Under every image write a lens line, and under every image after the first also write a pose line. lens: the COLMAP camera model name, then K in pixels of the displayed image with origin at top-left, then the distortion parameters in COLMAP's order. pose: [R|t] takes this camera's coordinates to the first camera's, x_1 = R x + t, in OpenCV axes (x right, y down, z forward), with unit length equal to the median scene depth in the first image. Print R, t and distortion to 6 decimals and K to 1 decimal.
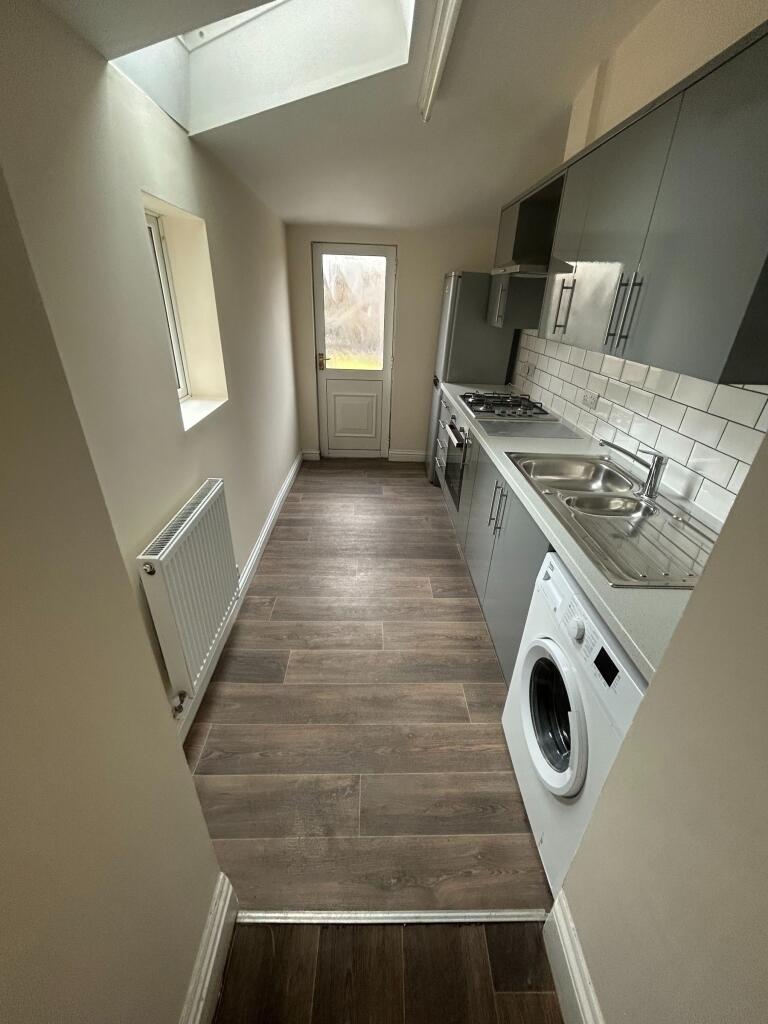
lens RADIAL K [[427.0, 0, 384.0], [0, 427.0, 512.0], [0, 0, 1]] dist [0.000821, 0.000080]
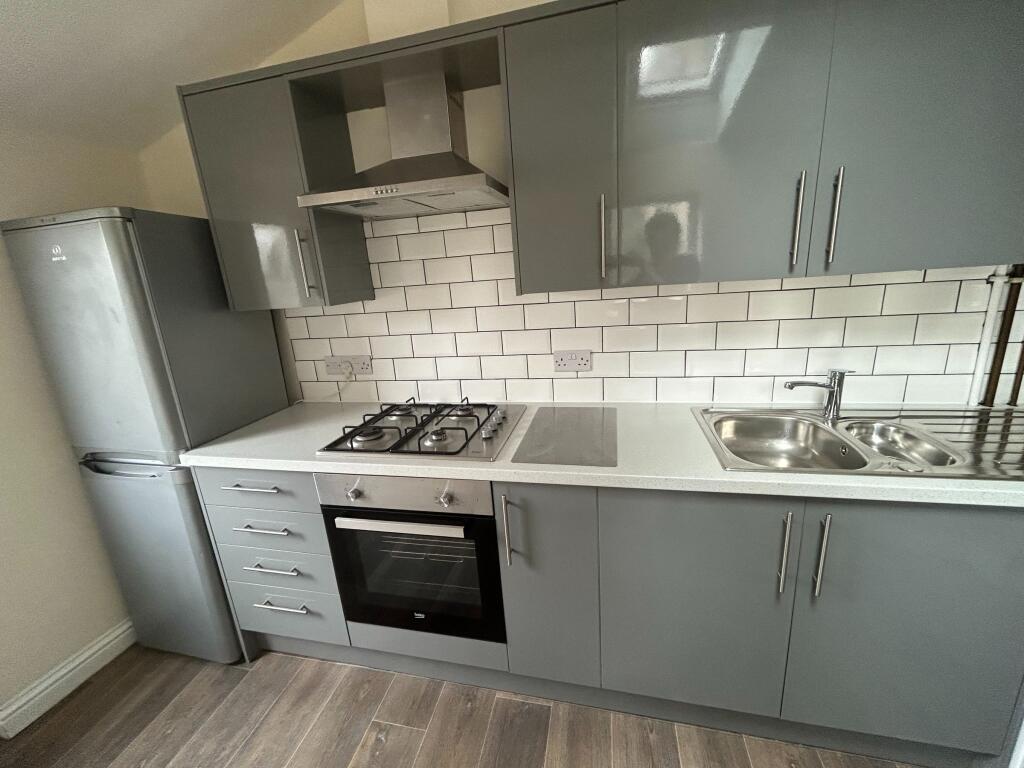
lens RADIAL K [[427.0, 0, 512.0], [0, 427.0, 384.0], [0, 0, 1]] dist [0.000821, 0.000080]
pose [[0.244943, -0.302187, 0.921242, -0.196271], [0.511775, 0.847325, 0.141868, -0.334570], [-0.823462, 0.436719, 0.362198, 0.722206]]
